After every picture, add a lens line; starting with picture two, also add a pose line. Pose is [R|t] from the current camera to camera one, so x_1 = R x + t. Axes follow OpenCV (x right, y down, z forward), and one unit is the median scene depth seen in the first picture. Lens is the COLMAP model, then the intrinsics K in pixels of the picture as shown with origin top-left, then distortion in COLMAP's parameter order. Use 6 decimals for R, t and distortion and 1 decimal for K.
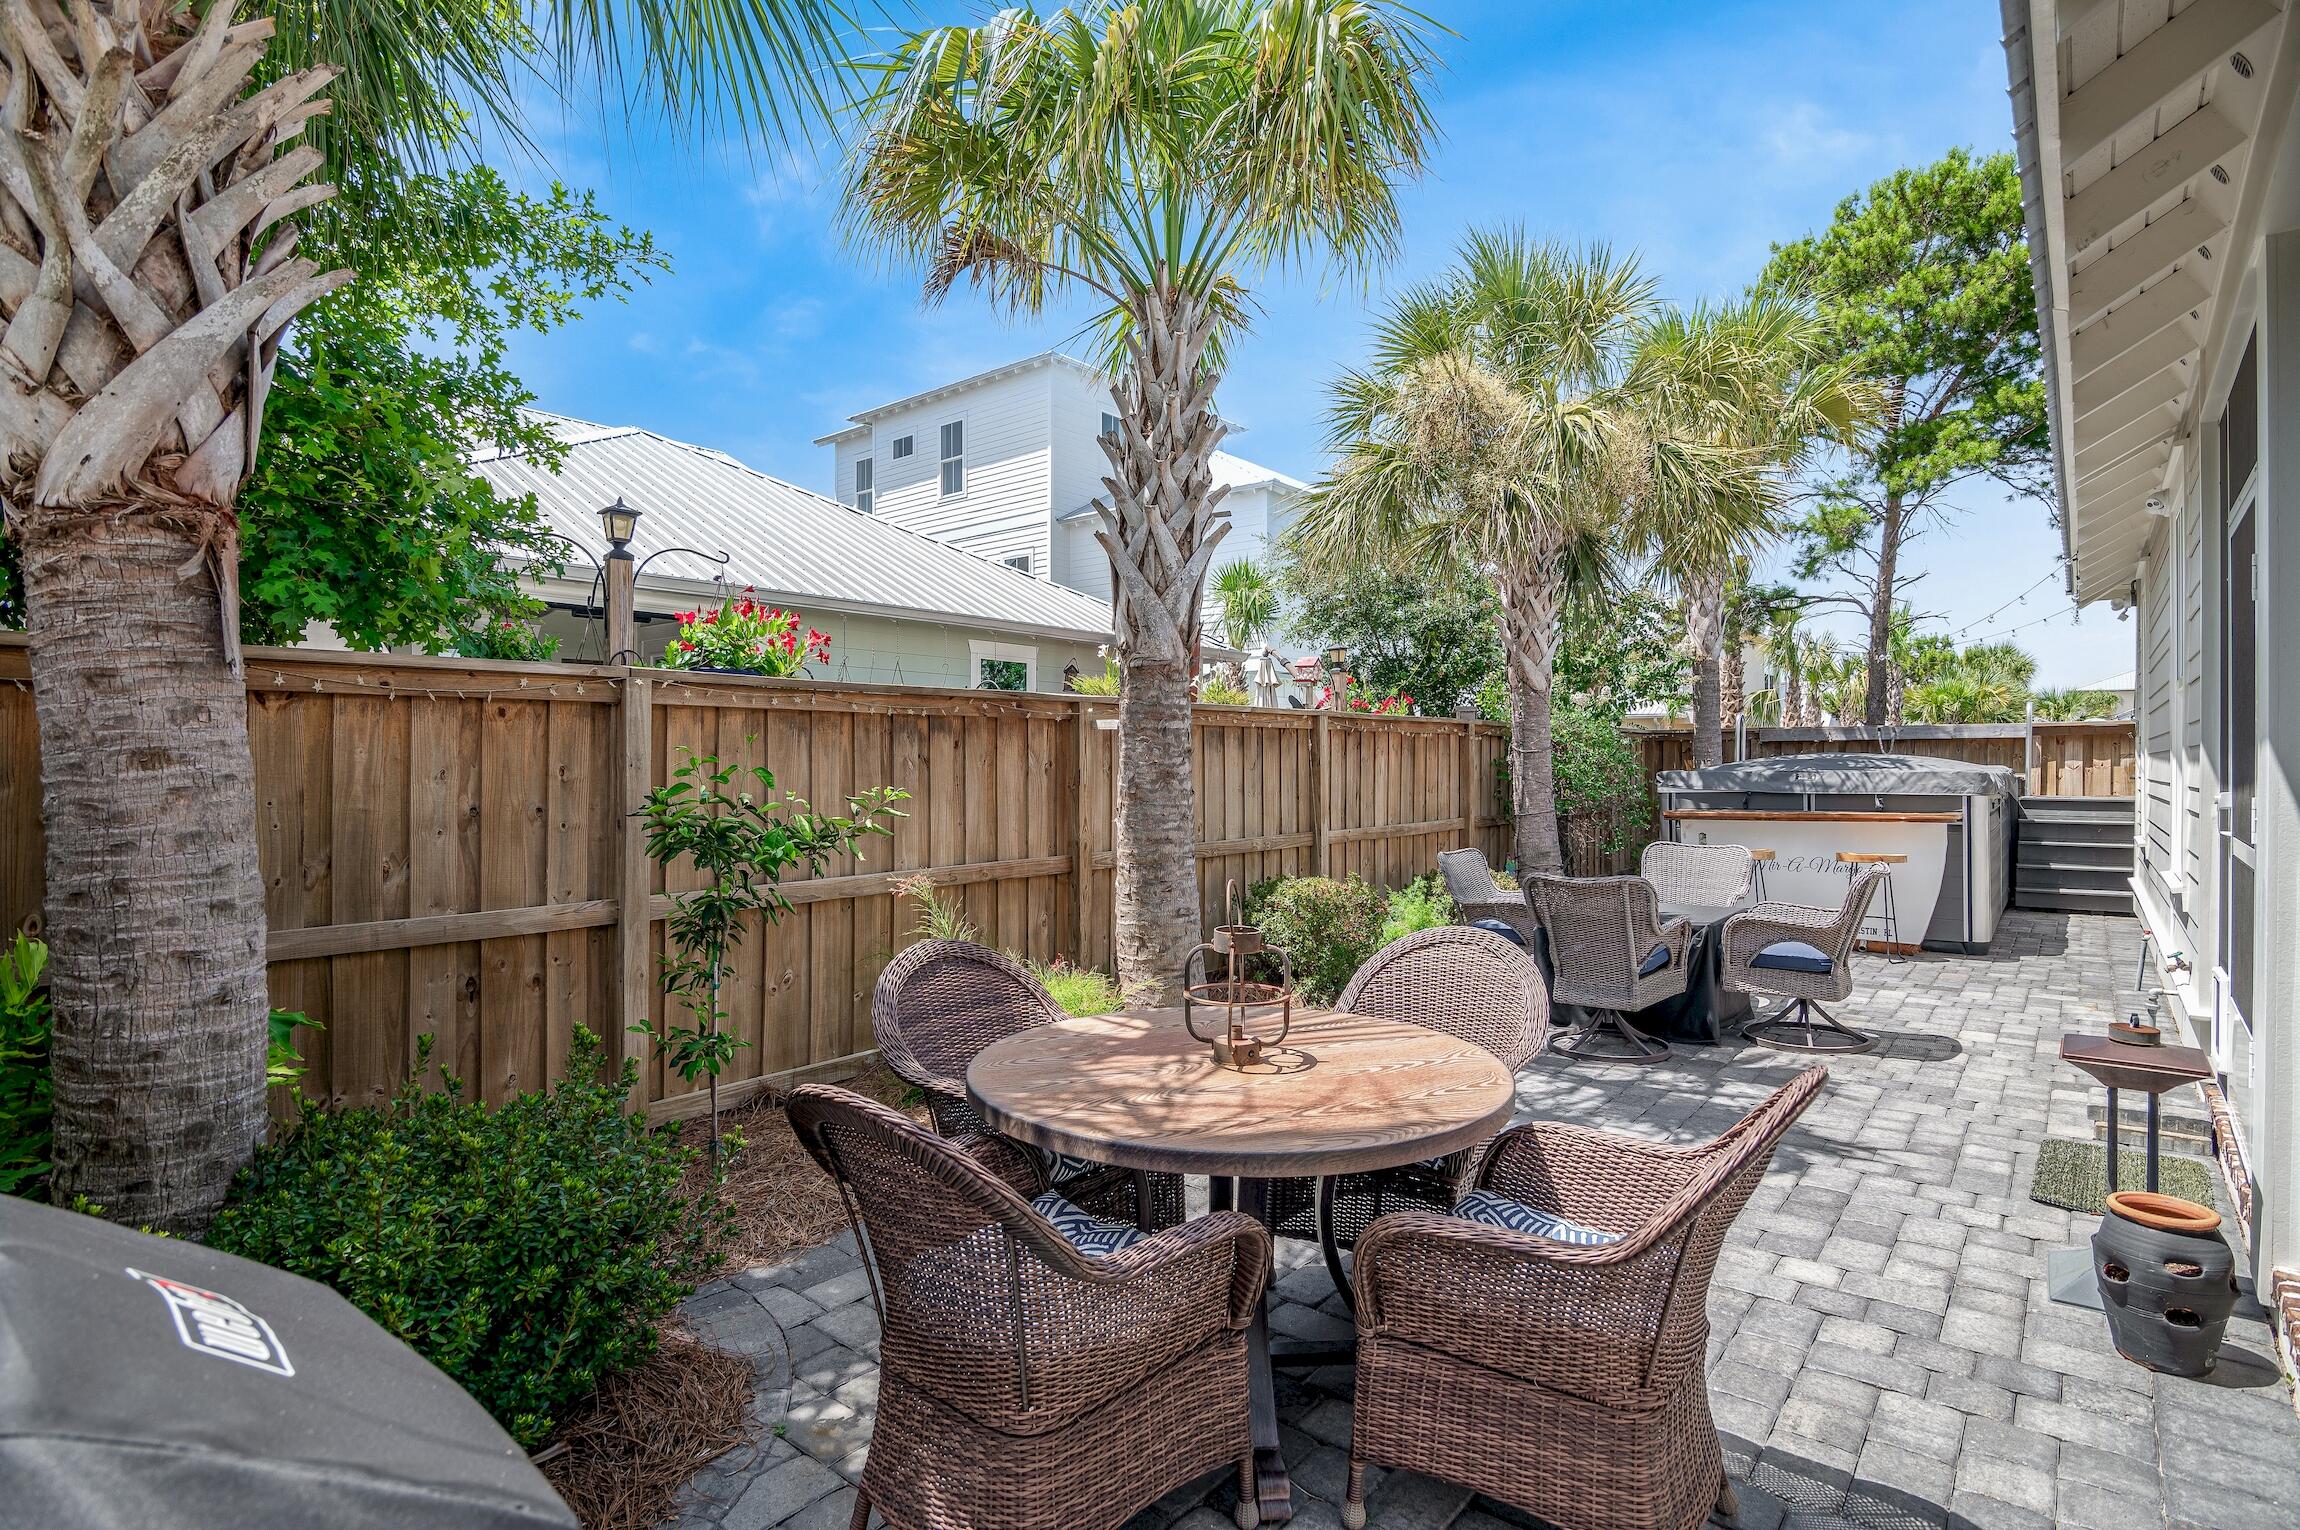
lens RADIAL K [[1137.8, 0, 1153.1], [0, 1137.8, 773.9], [0, 0, 1]] dist [-0.016237, -0.000801]
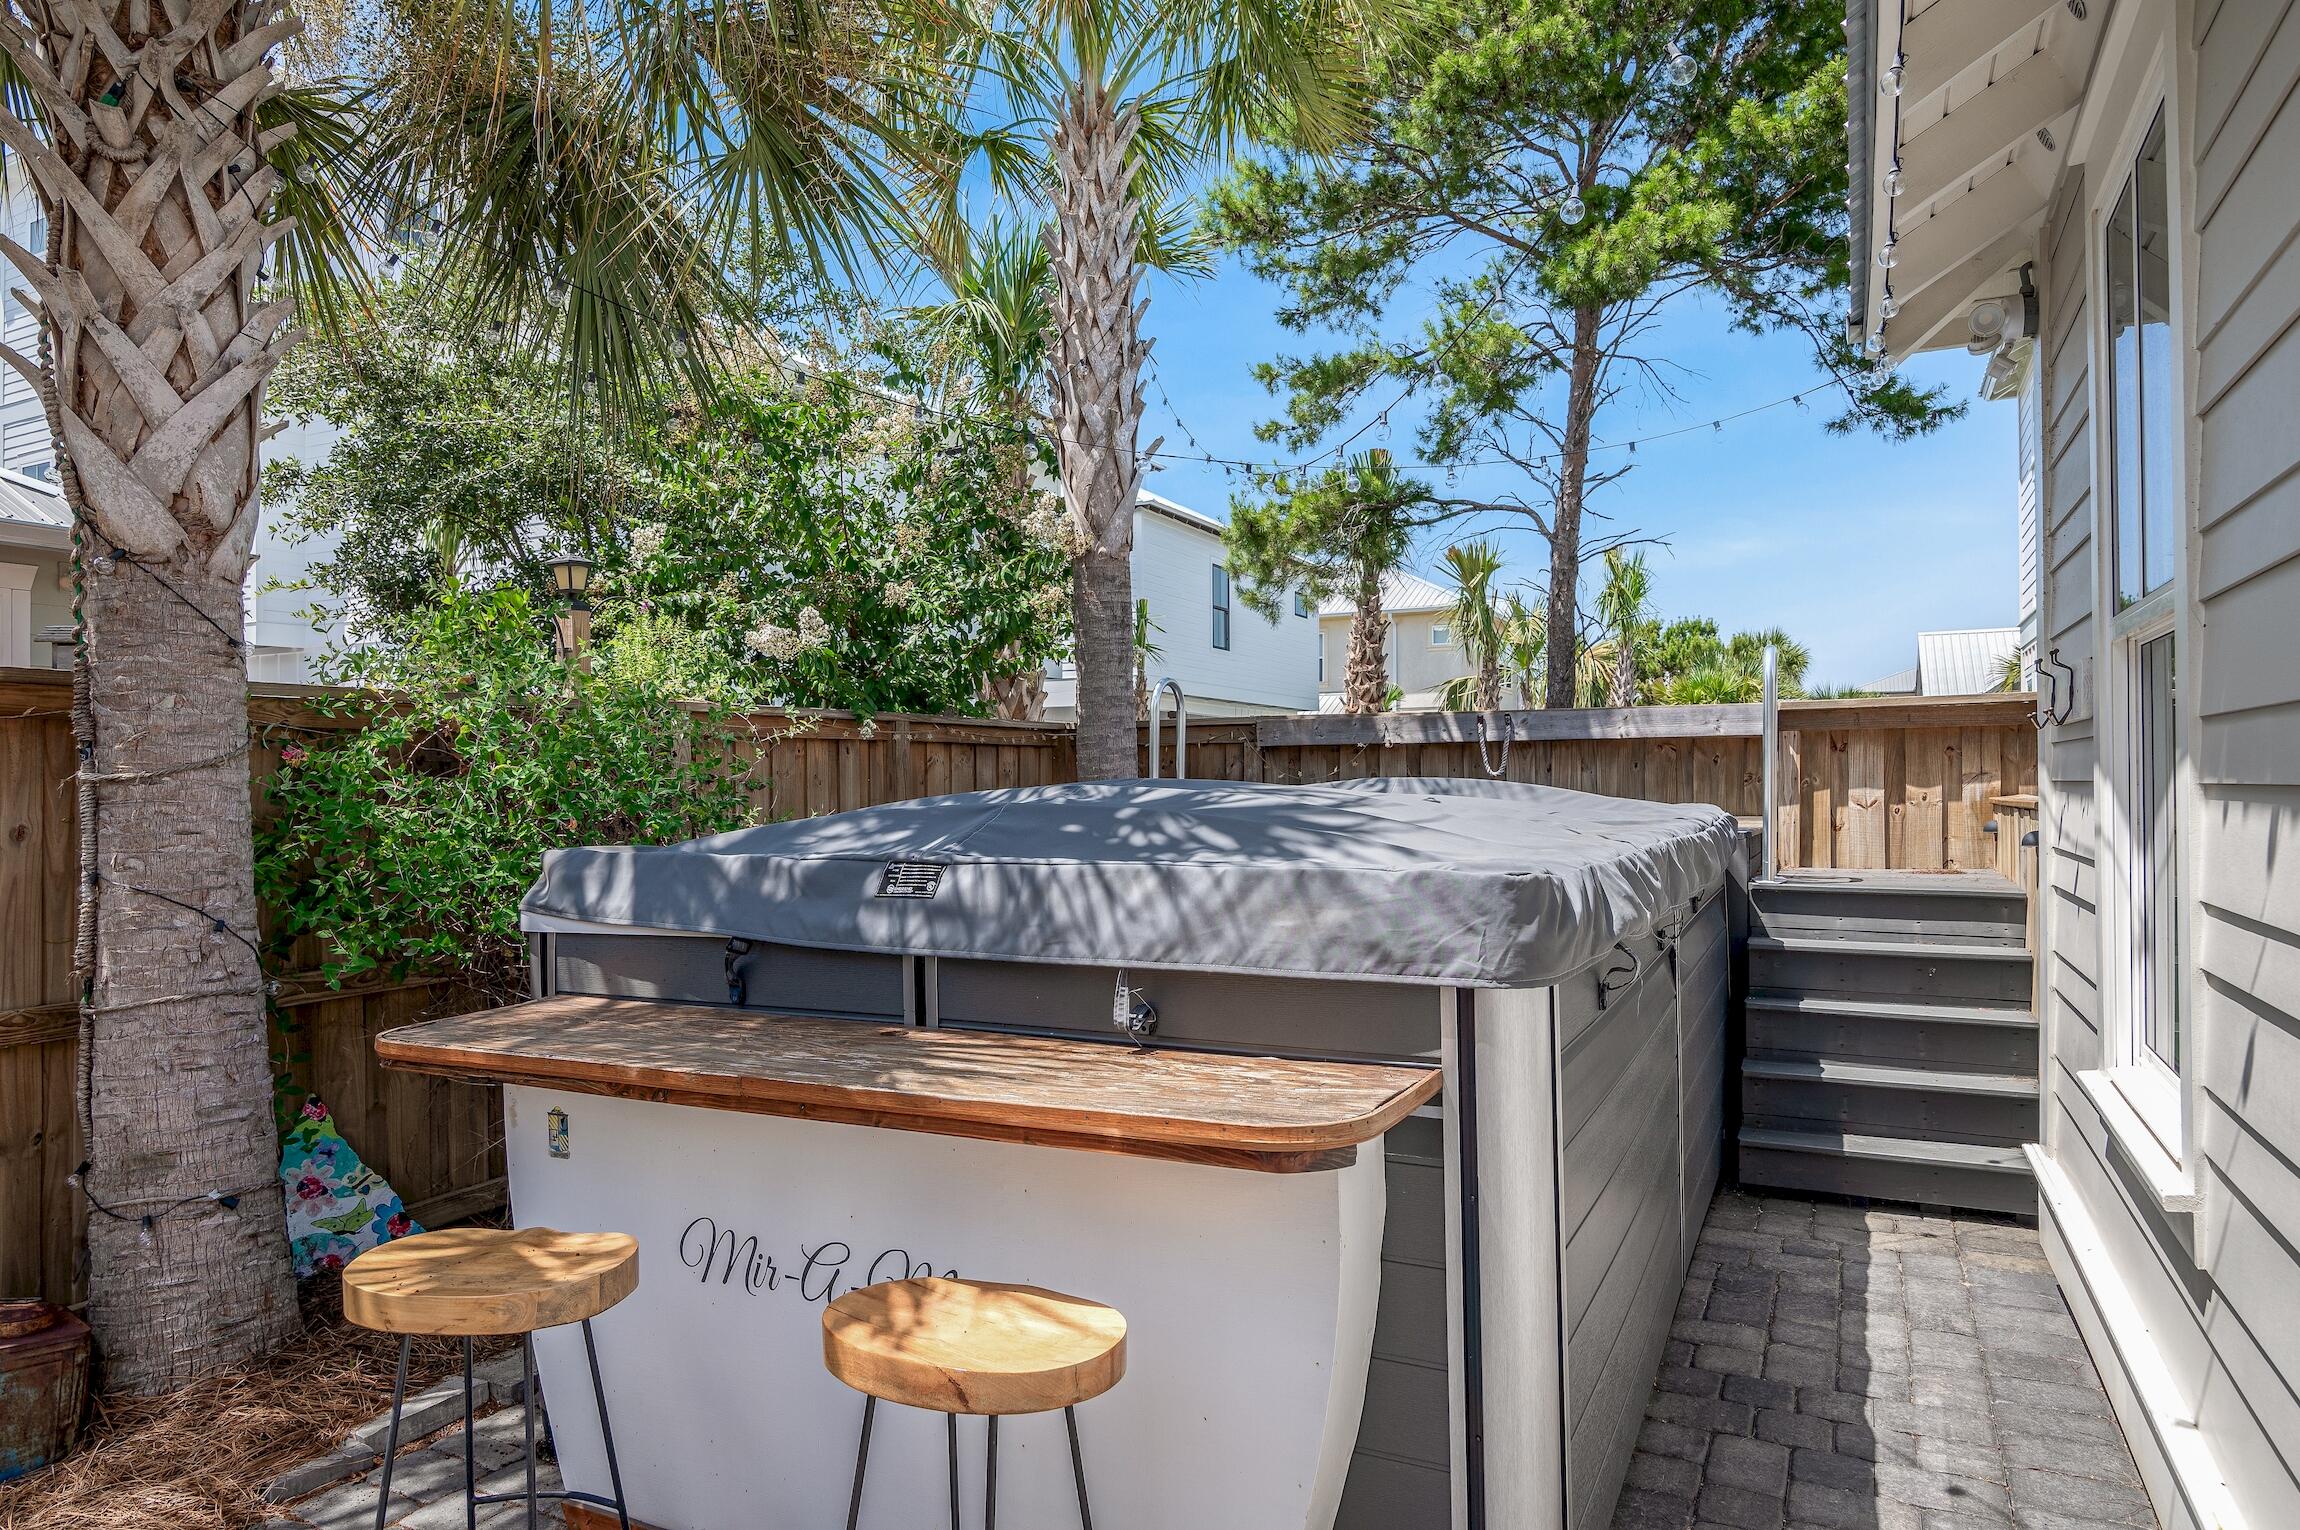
lens RADIAL K [[1404.8, 0, 1149.6], [0, 1404.8, 763.4], [0, 0, 1]] dist [0.006302, 0.003402]
pose [[0.974965, -0.002313, 0.222346, 0.390036], [0.006708, 0.999797, -0.019015, -0.011750], [-0.222257, 0.020030, 0.974782, 0.484615]]
